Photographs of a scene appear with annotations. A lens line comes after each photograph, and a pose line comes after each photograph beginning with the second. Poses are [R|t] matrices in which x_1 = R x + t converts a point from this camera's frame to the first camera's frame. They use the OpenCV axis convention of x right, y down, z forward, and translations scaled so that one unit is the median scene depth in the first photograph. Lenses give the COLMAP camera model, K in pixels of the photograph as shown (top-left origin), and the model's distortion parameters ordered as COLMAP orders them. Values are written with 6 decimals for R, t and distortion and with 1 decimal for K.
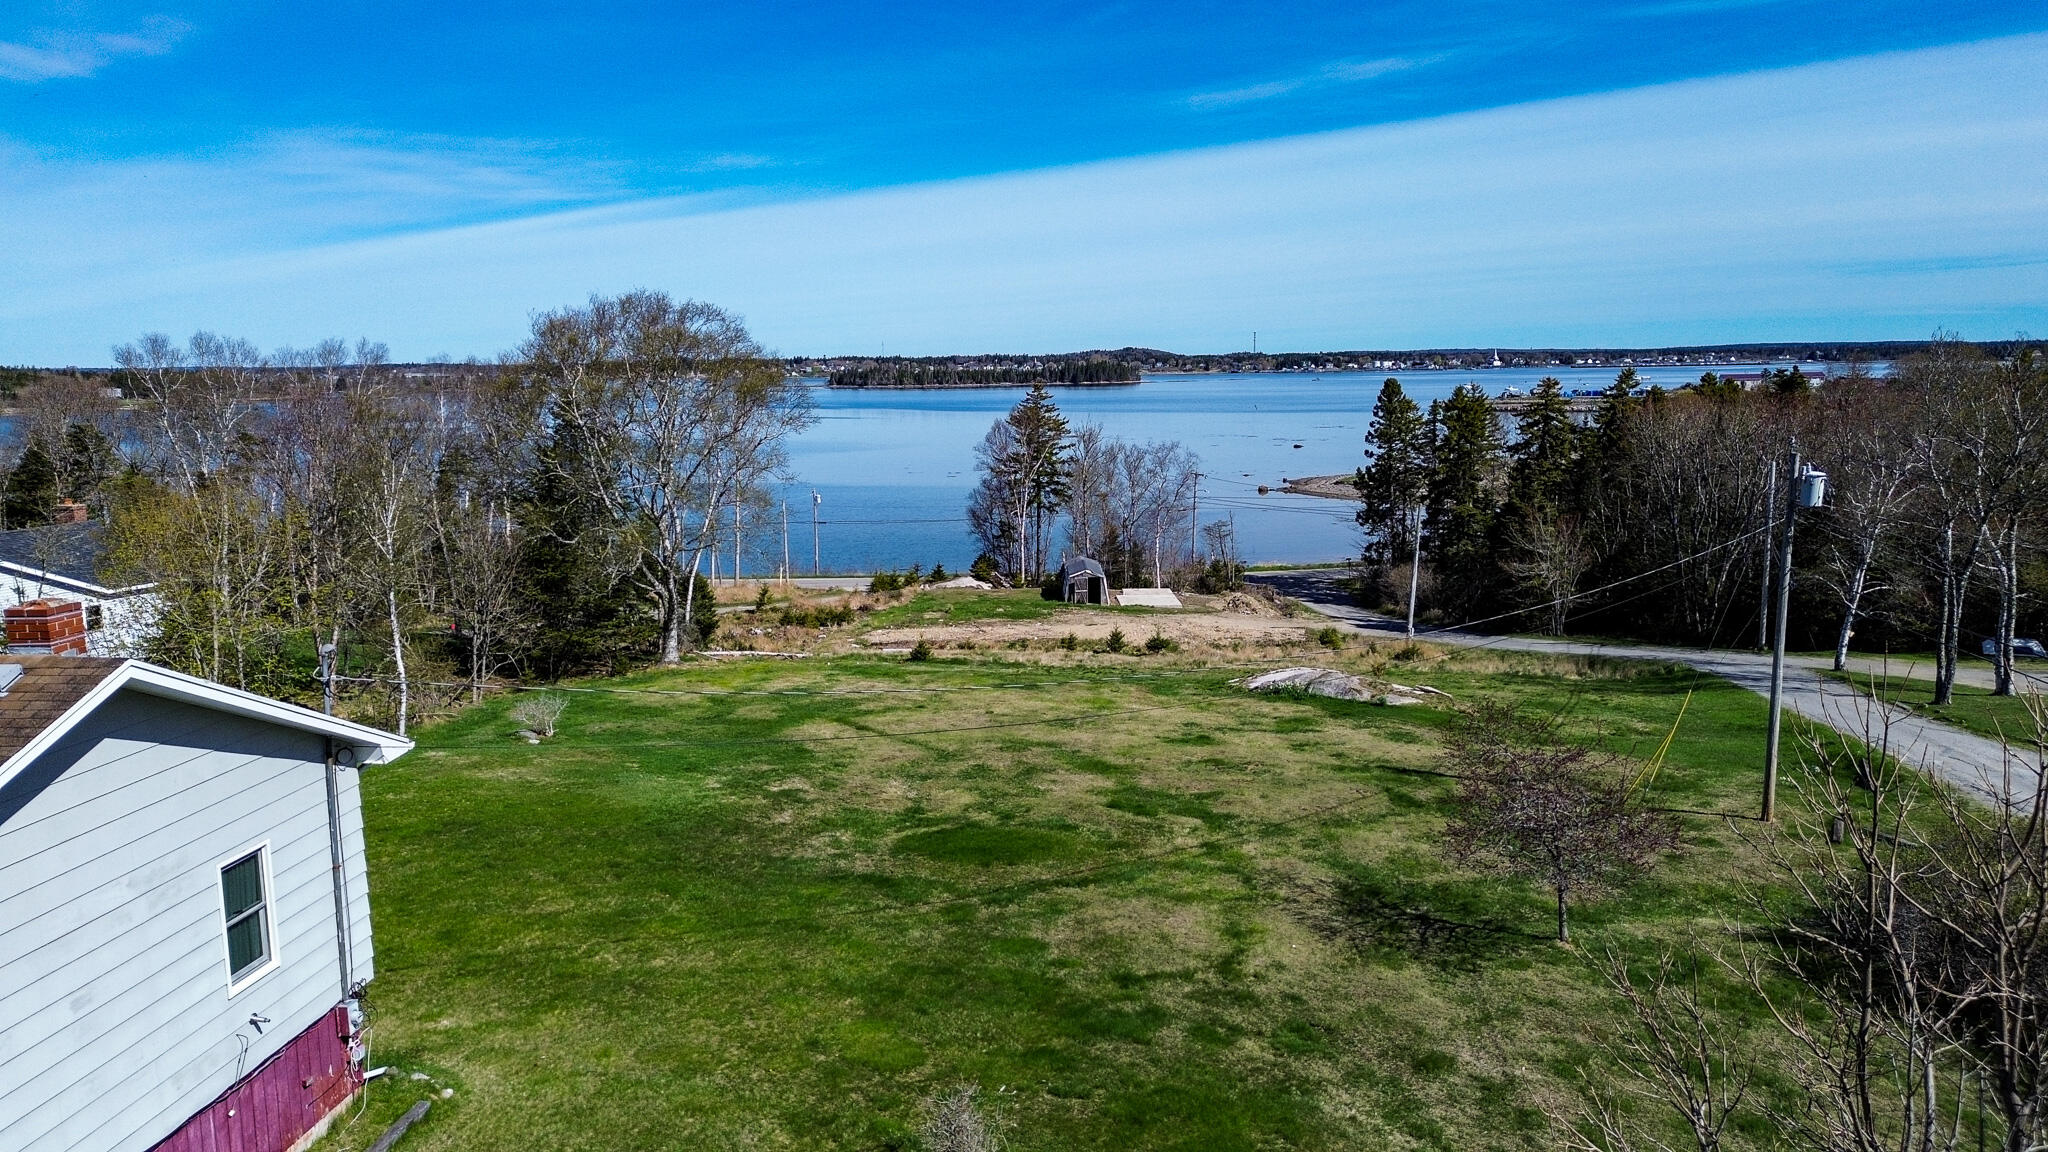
lens RADIAL K [[1435.7, 0, 1024.0], [0, 1435.7, 576.0], [0, 0, 1]] dist [0.102130, -0.112009]
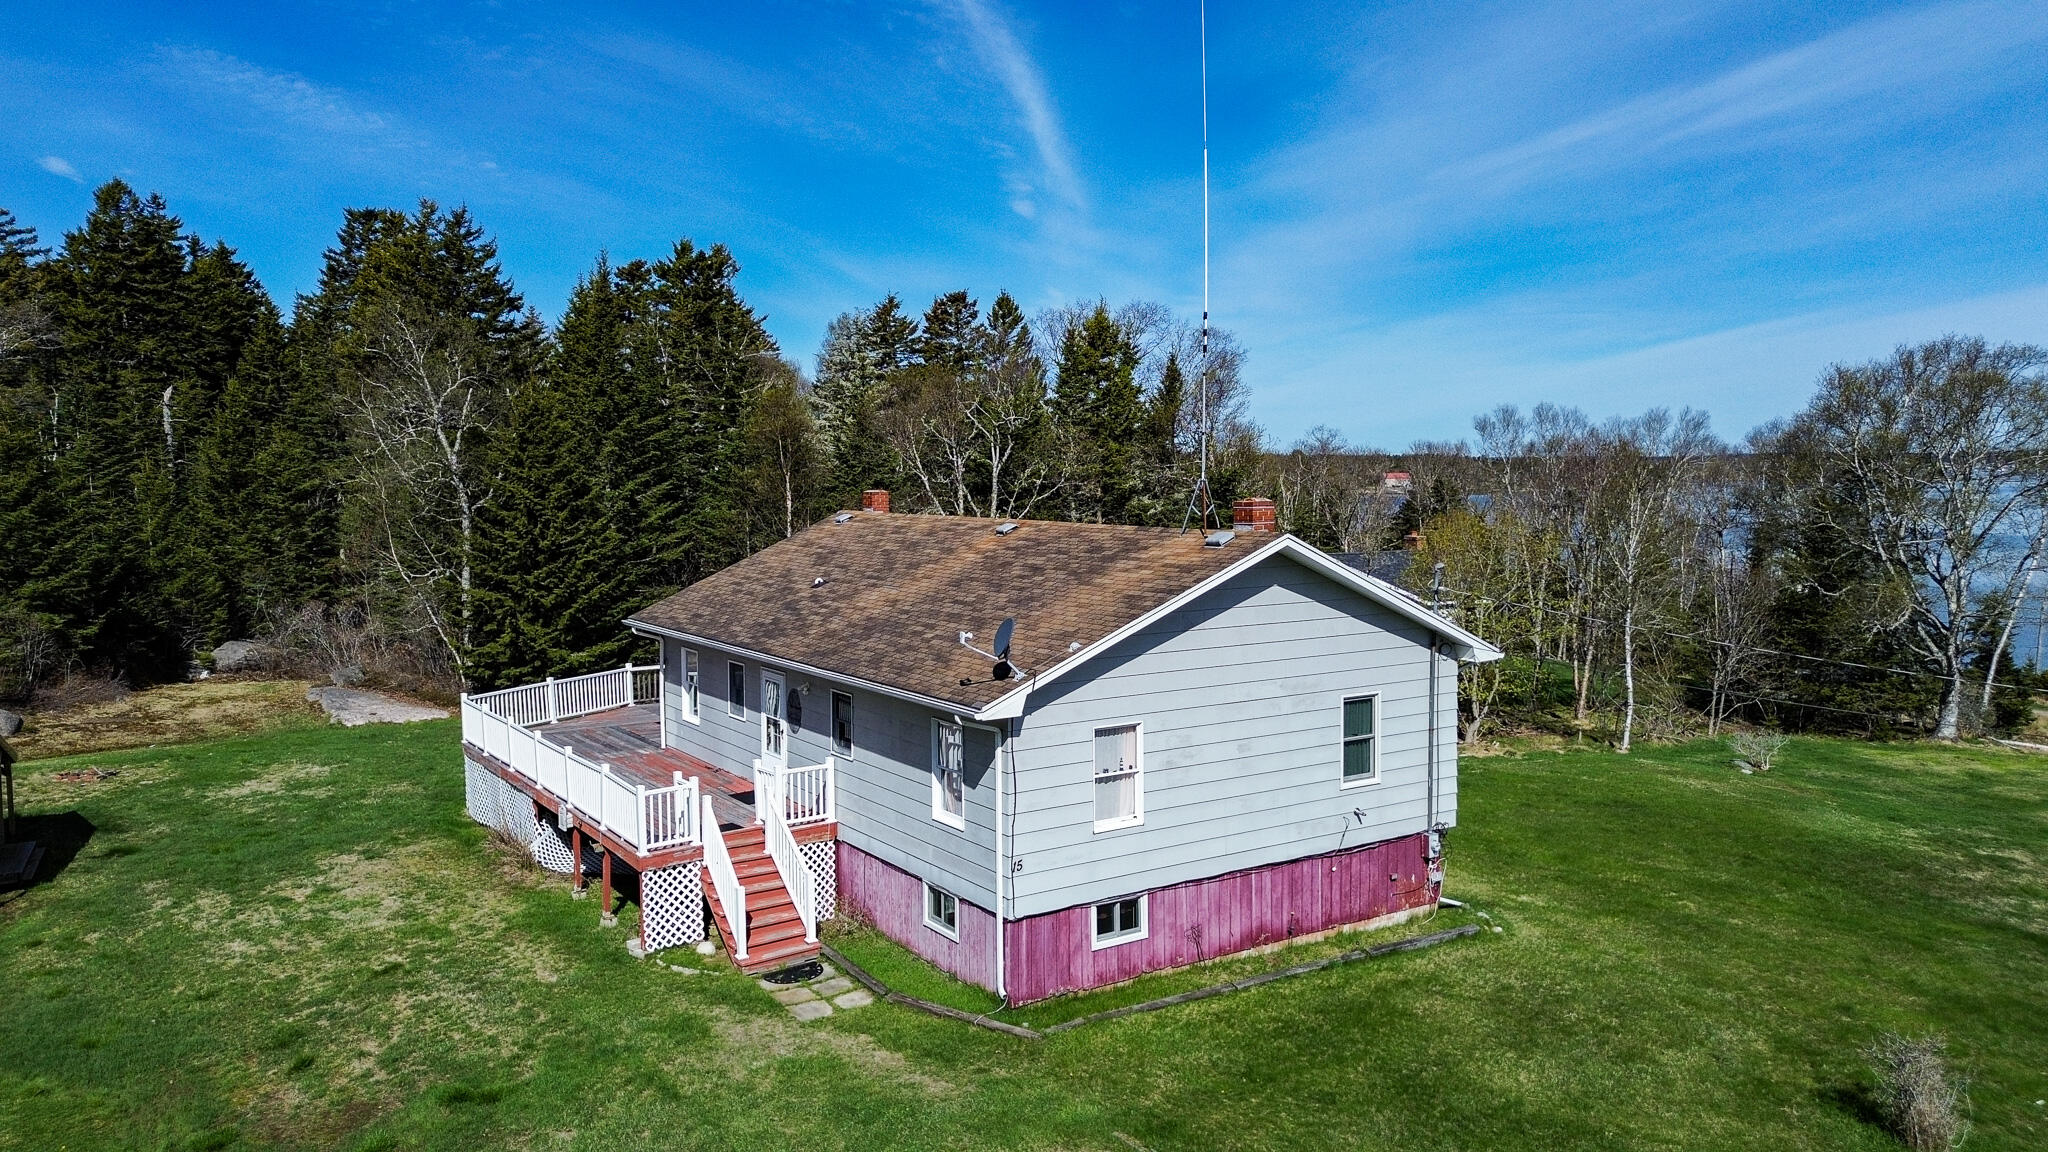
lens RADIAL K [[1435.7, 0, 1024.0], [0, 1435.7, 576.0], [0, 0, 1]] dist [0.102130, -0.112009]
pose [[0.637375, 0.069731, -0.767392, 0.144679], [-0.116400, 0.993182, -0.006431, 0.052068], [0.761711, 0.093424, 0.641146, -0.074618]]
